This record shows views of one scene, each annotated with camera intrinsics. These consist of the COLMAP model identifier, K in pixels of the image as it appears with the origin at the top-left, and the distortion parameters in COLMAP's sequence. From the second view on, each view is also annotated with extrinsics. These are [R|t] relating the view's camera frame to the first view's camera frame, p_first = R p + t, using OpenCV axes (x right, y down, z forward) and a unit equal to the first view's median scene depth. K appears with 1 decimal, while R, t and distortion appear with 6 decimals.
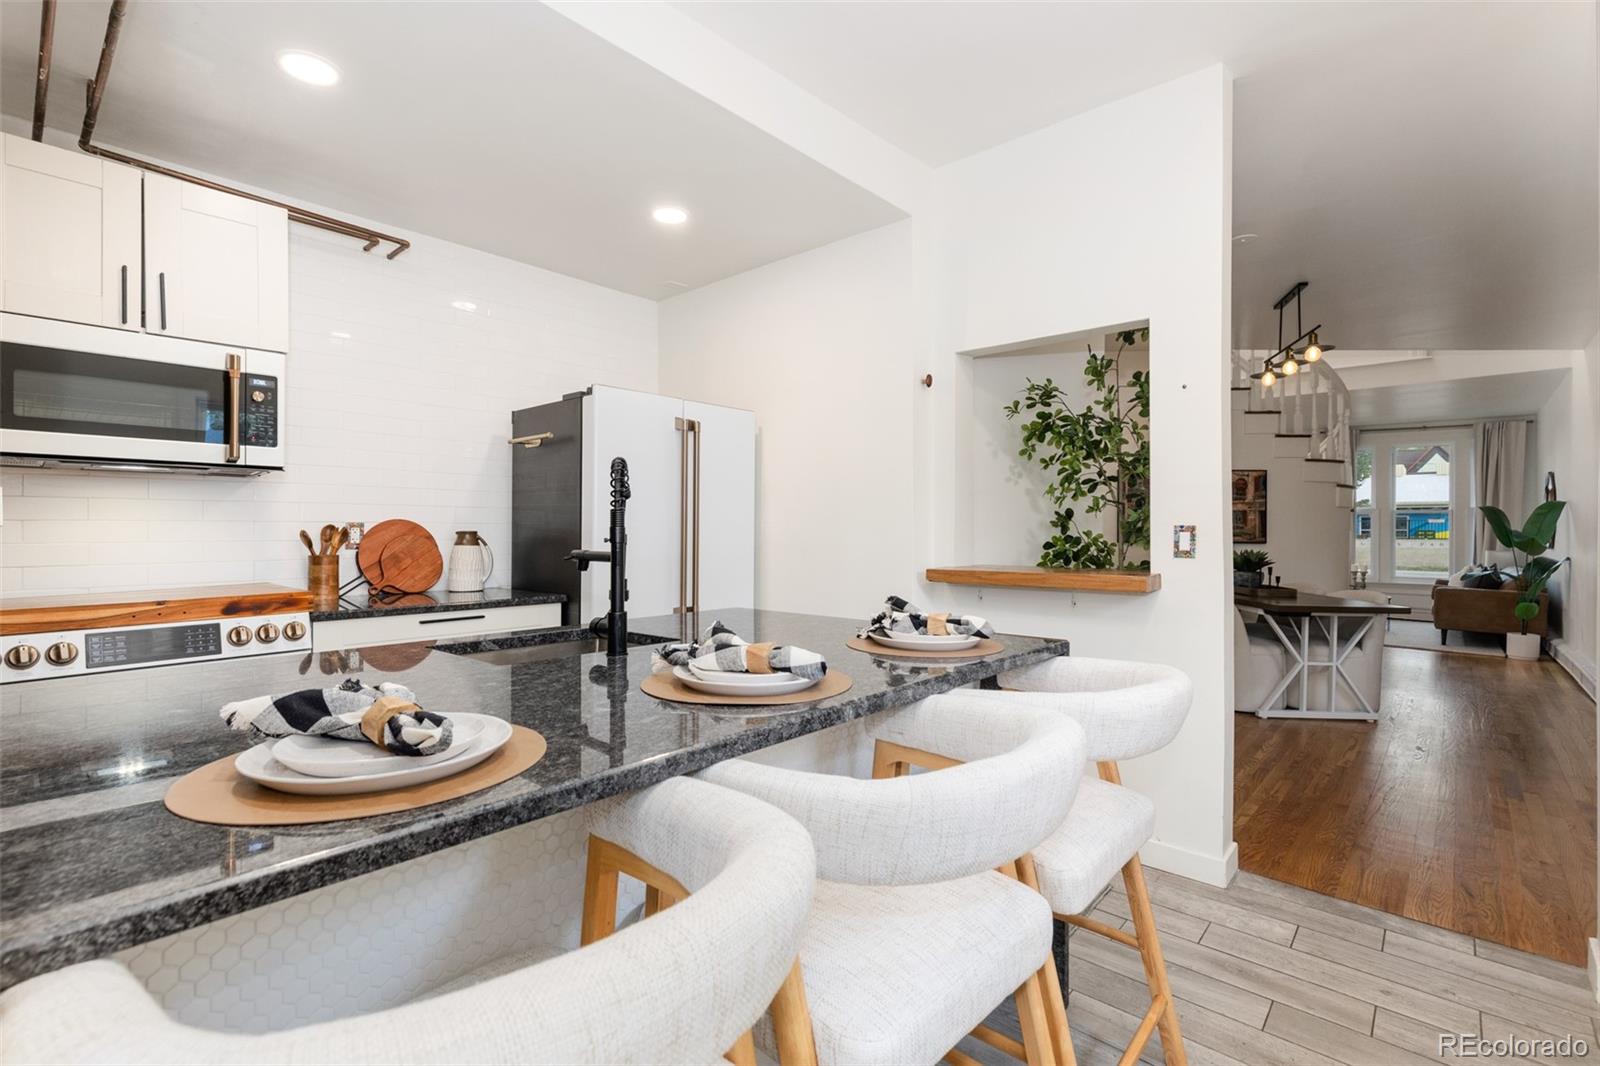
lens RADIAL K [[715.1, 0, 785.2], [0, 715.1, 537.0], [0, 0, 1]] dist [0.001479, 0.000292]
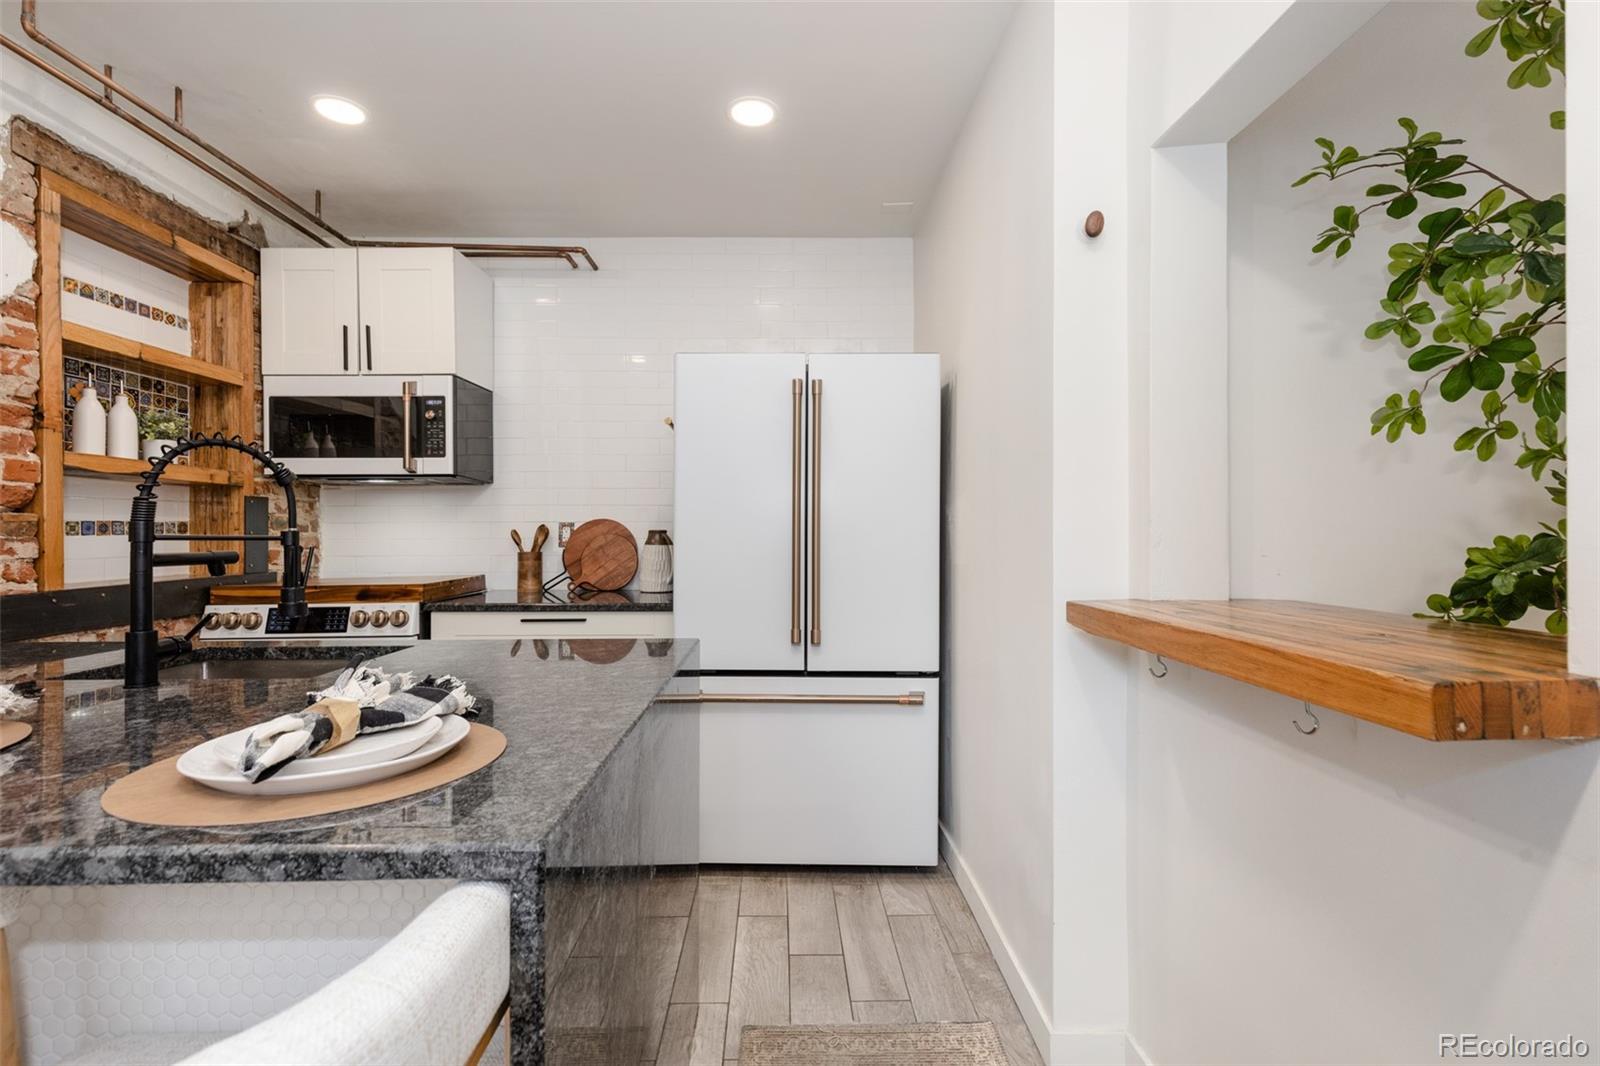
lens RADIAL K [[715.1, 0, 799.8], [0, 715.1, 532.1], [0, 0, 1]] dist [0.001479, 0.000292]
pose [[0.688796, -0.001418, -0.724954, 0.452775], [-0.004640, 0.999969, -0.006364, -0.000253], [0.724941, 0.007748, 0.688768, 0.549886]]
